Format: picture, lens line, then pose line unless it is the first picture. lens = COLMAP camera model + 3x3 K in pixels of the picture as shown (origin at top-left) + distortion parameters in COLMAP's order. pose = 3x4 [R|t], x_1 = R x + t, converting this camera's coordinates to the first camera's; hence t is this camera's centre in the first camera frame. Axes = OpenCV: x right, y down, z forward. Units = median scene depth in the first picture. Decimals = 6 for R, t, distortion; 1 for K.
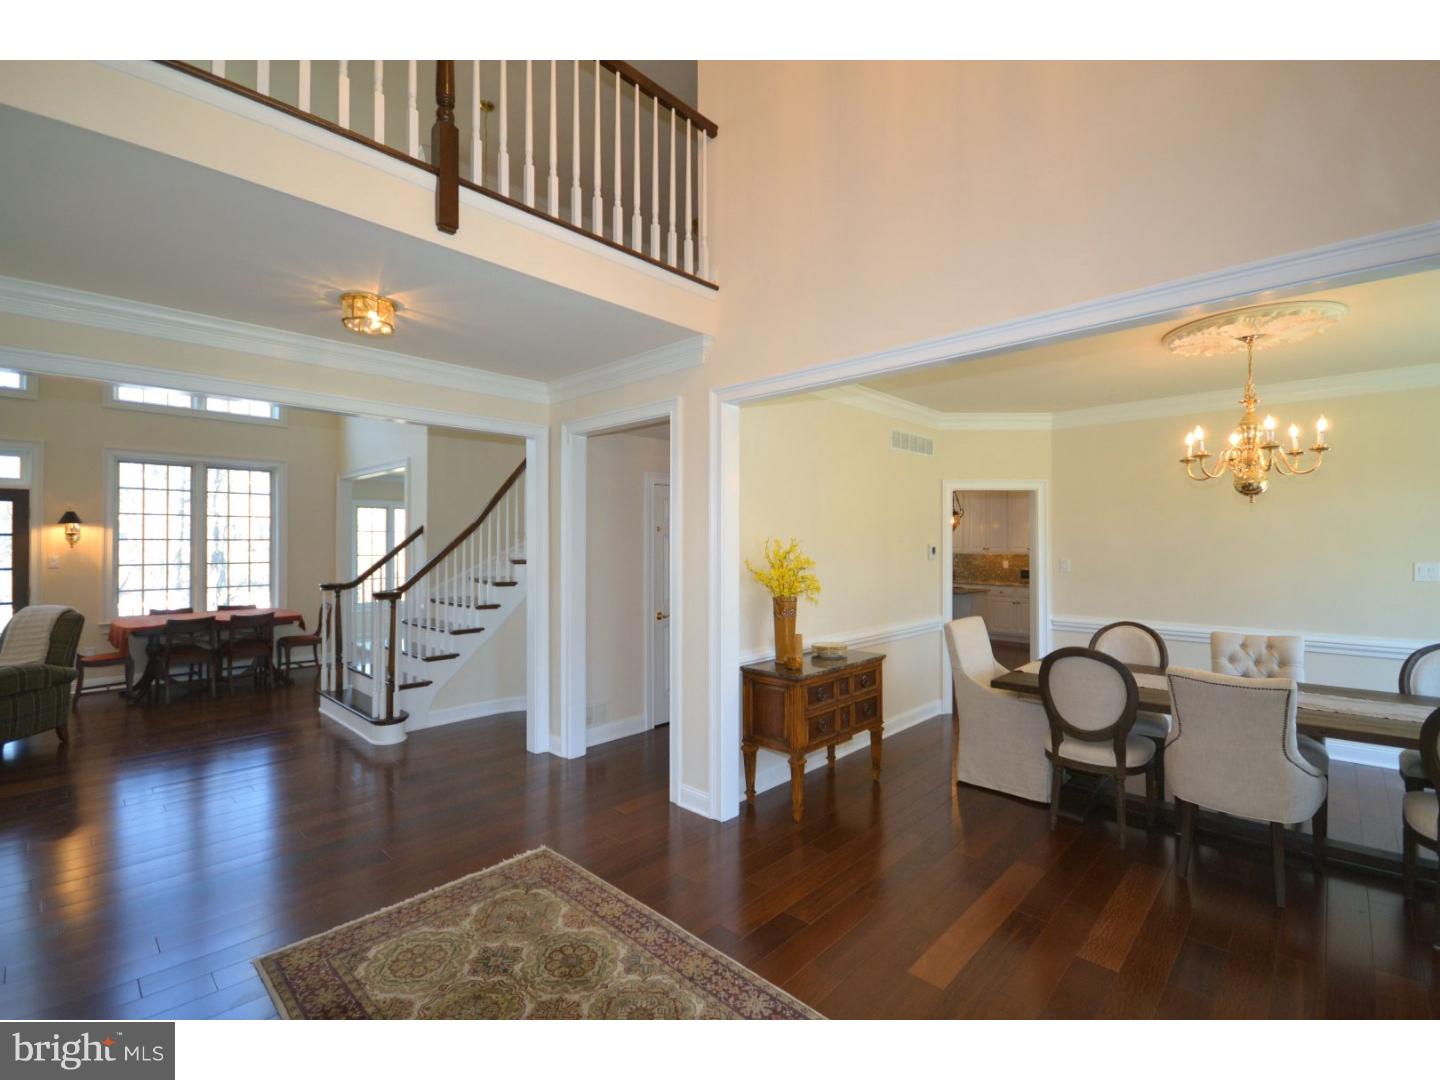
lens RADIAL K [[657.2, 0, 720.3], [0, 657.2, 540.8], [0, 0, 1]] dist [-0.001358, 0.000461]
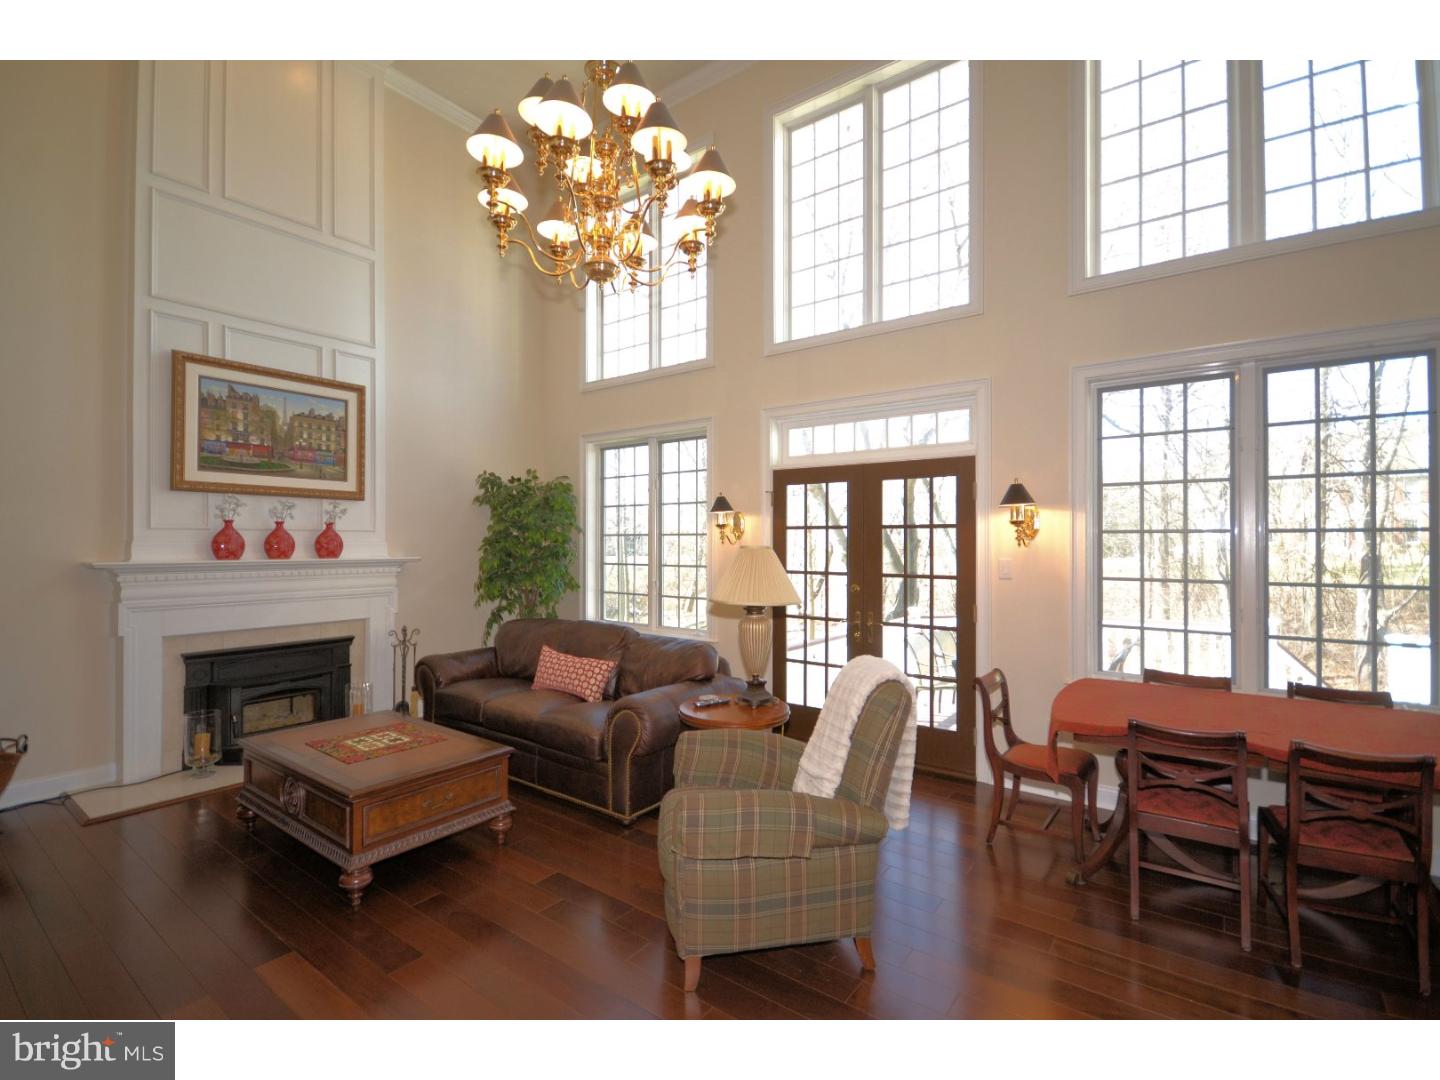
lens RADIAL K [[679.8, 0, 727.6], [0, 679.8, 535.6], [0, 0, 1]] dist [0.010247, -0.000325]
pose [[0.120067, -0.005194, -0.992752, -0.383985], [0.004816, 0.999978, -0.004650, 0.002592], [0.992754, -0.004223, 0.120089, 0.615300]]
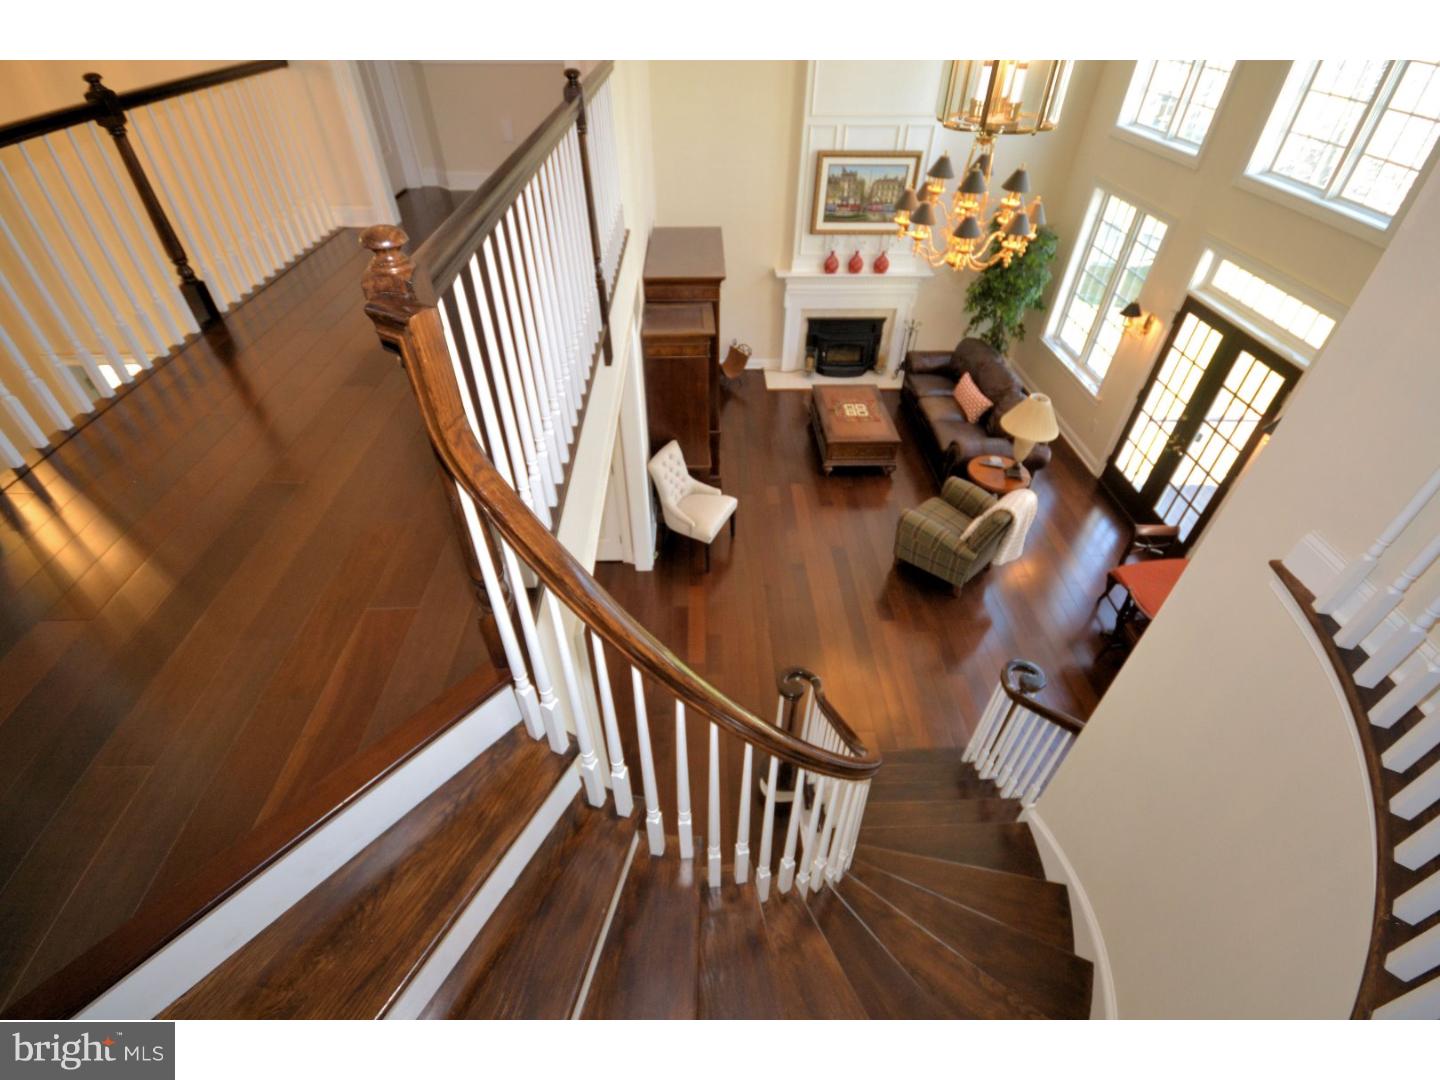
lens RADIAL K [[657.2, 0, 716.4], [0, 657.2, 537.2], [0, 0, 1]] dist [-0.001358, 0.000461]
pose [[-0.704857, 0.460648, -0.539426, -0.094514], [0.000679, 0.760889, 0.648882, -0.381315], [0.709349, 0.457002, -0.536631, 0.920928]]
